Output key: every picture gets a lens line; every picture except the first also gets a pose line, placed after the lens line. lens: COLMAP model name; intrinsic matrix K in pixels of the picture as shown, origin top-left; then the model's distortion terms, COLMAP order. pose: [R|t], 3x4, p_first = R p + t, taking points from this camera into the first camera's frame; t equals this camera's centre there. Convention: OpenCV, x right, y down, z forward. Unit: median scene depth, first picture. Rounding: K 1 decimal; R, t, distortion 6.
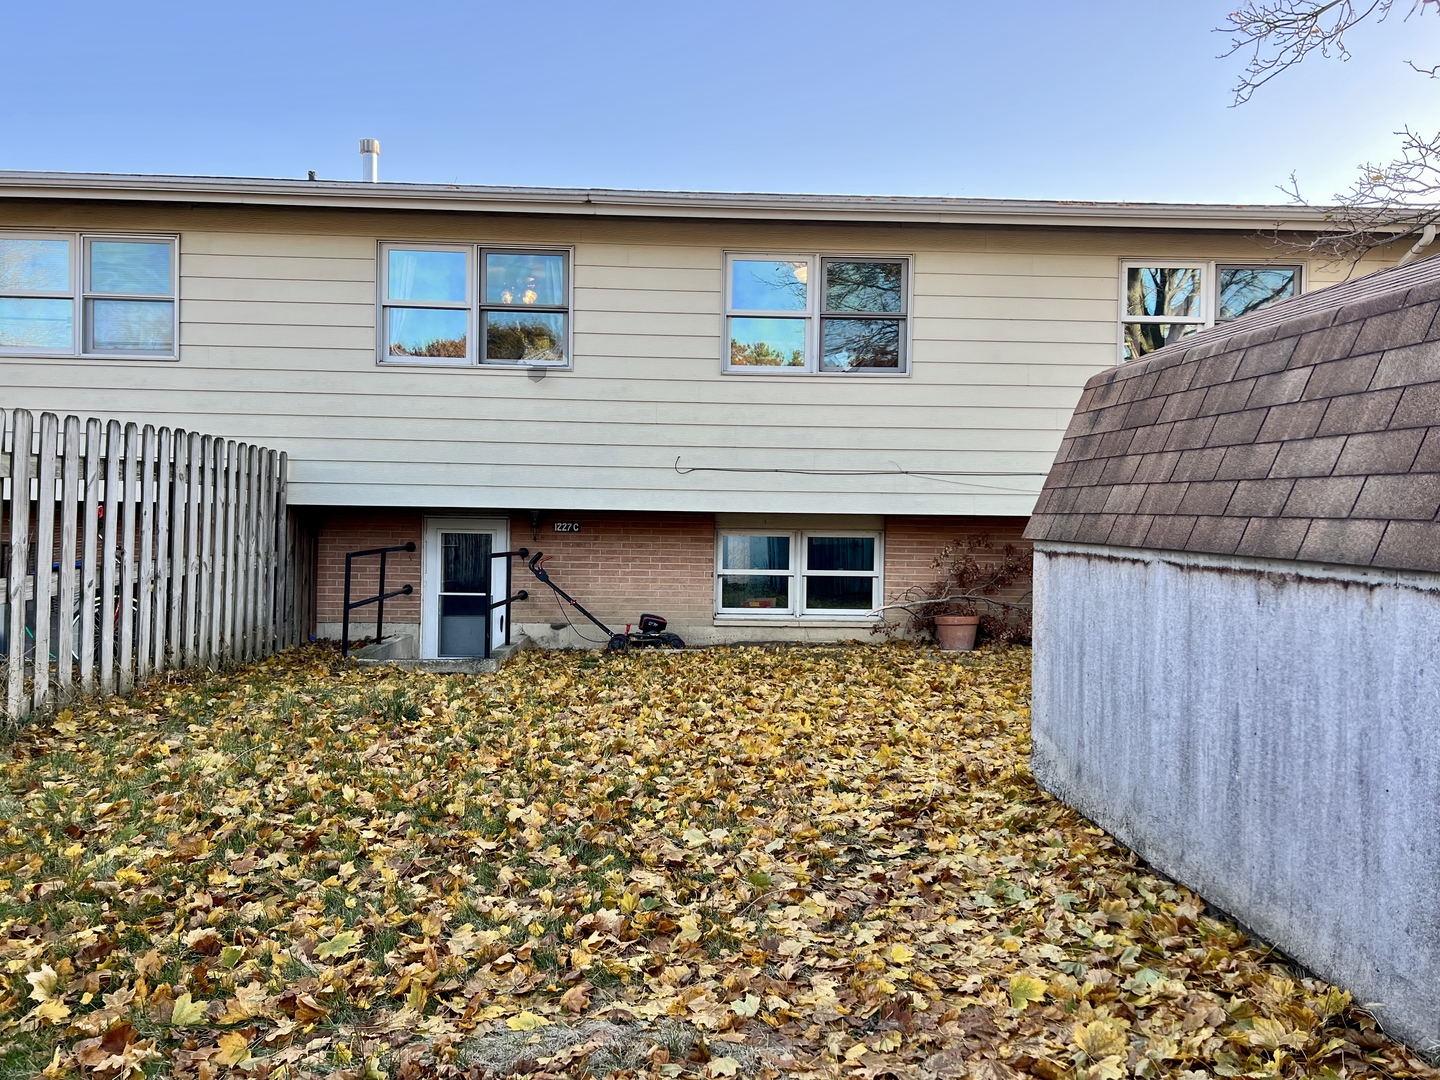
lens RADIAL K [[1088.8, 0, 720.0], [0, 1088.8, 540.0], [0, 0, 1]] dist [0.070492, -0.075250]
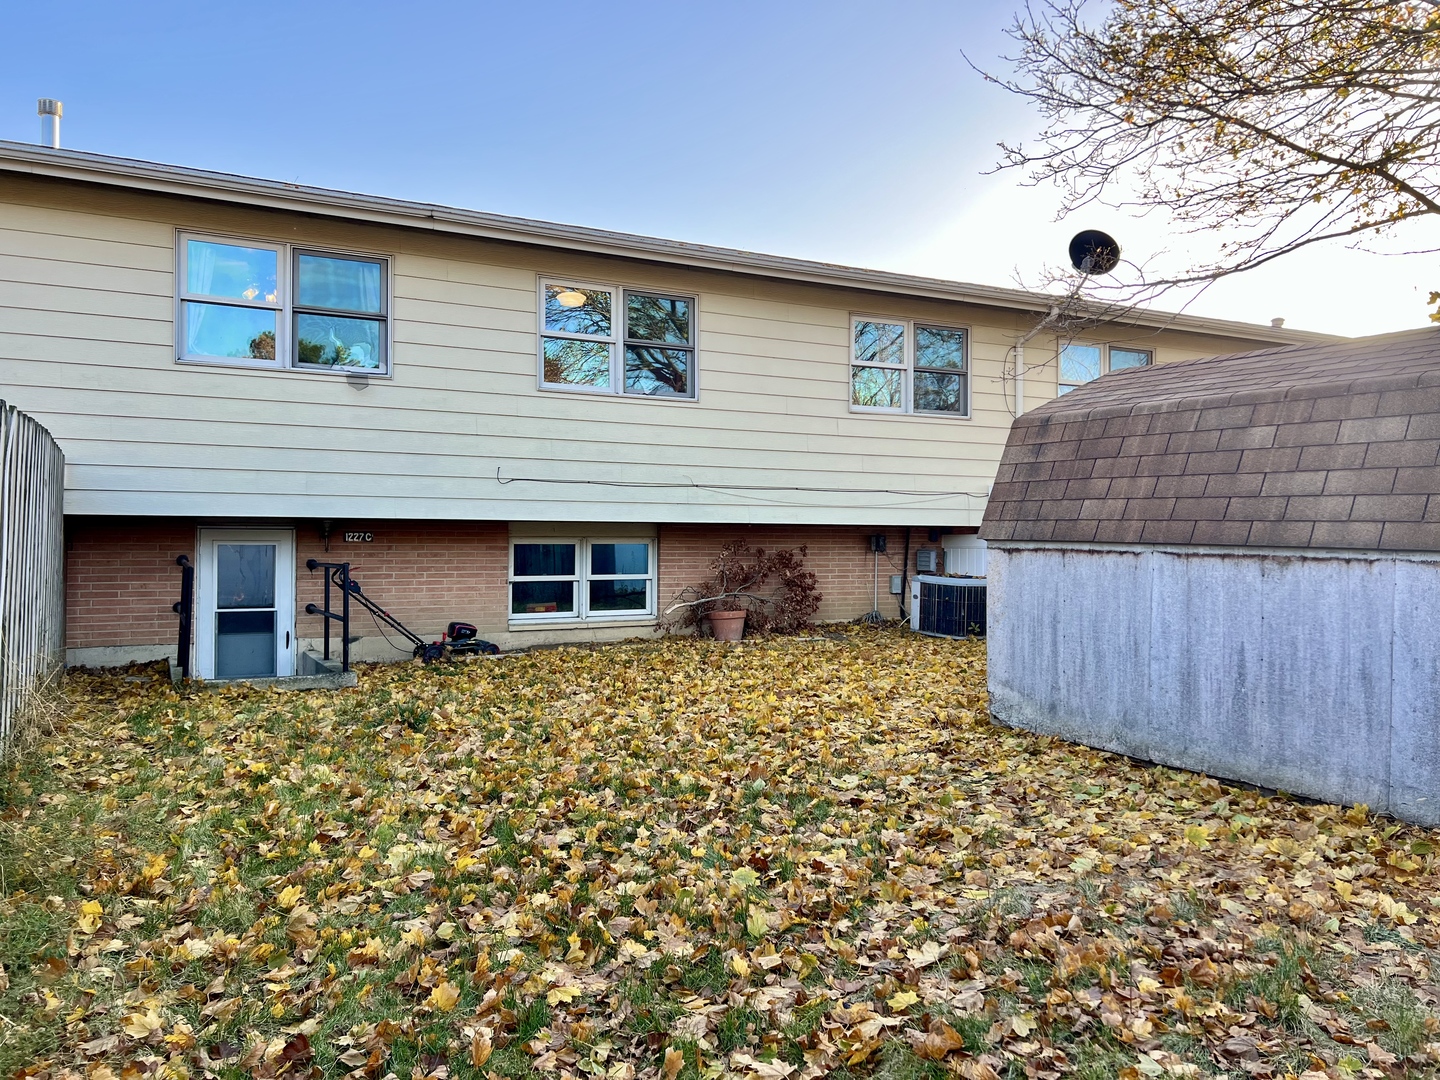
lens RADIAL K [[1095.4, 0, 718.4], [0, 1095.4, 521.3], [0, 0, 1]] dist [0.066791, -0.064650]
pose [[0.902323, -0.004007, 0.431041, -0.303324], [0.015213, 0.999630, -0.022554, 0.001247], [-0.430791, 0.026908, 0.902050, -0.030760]]
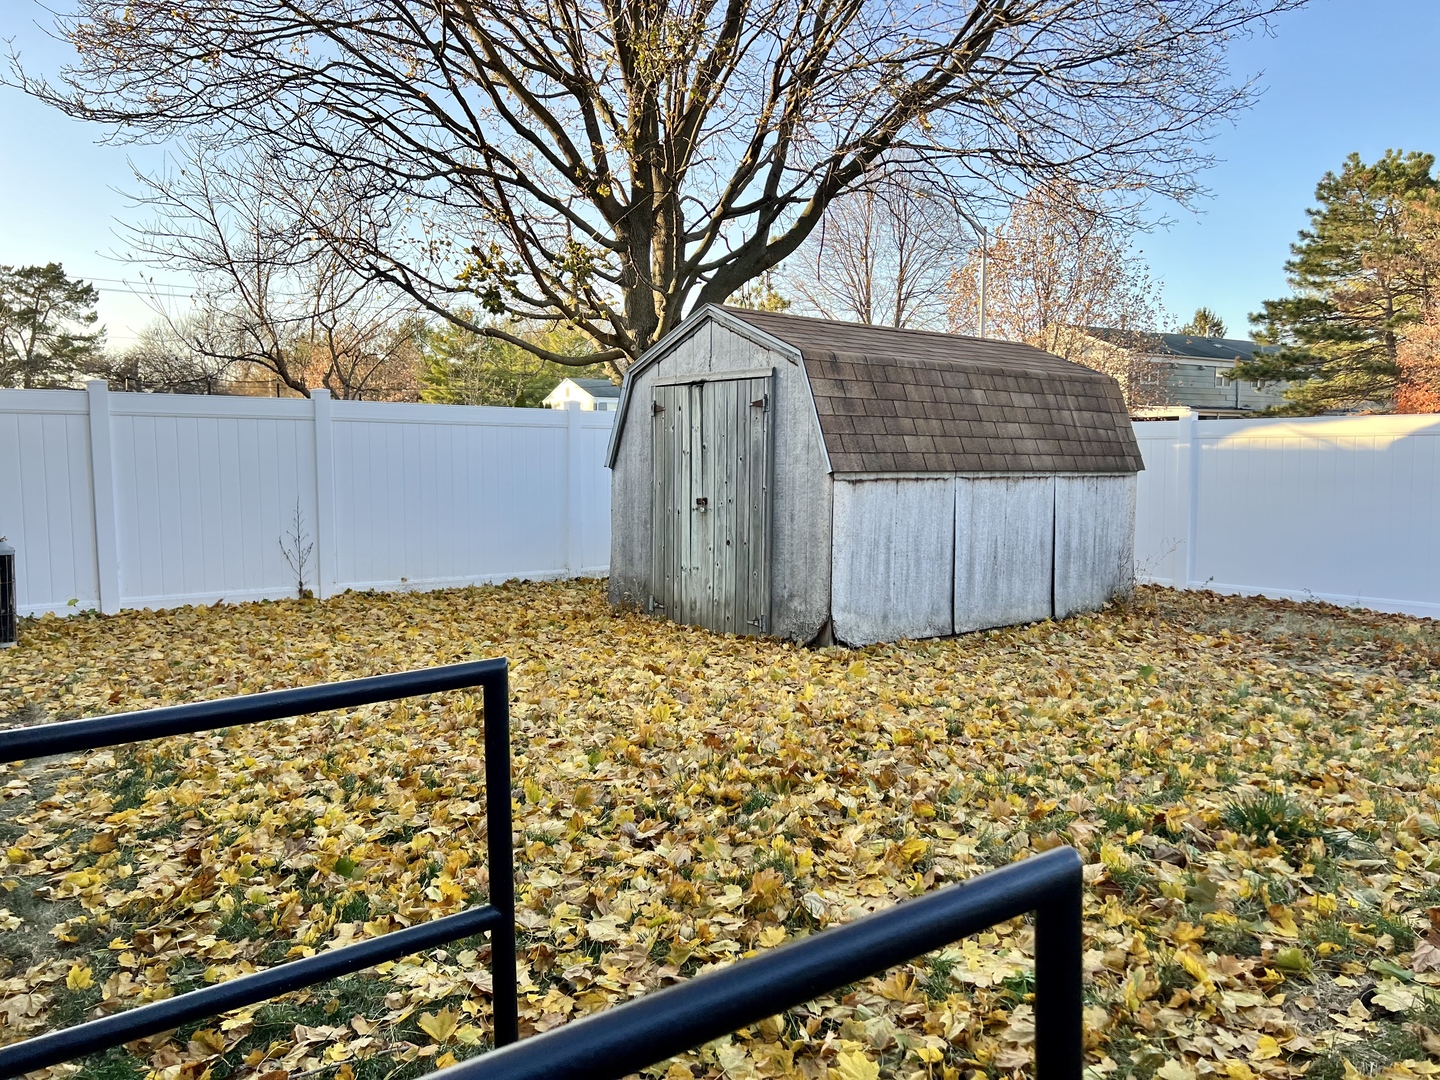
lens RADIAL K [[1088.8, 0, 720.0], [0, 1088.8, 540.0], [0, 0, 1]] dist [0.070492, -0.075250]
pose [[-0.573094, -0.083311, 0.815244, -0.377292], [0.007075, 0.994279, 0.106580, -0.031683], [-0.819459, 0.066849, -0.569226, 0.981727]]
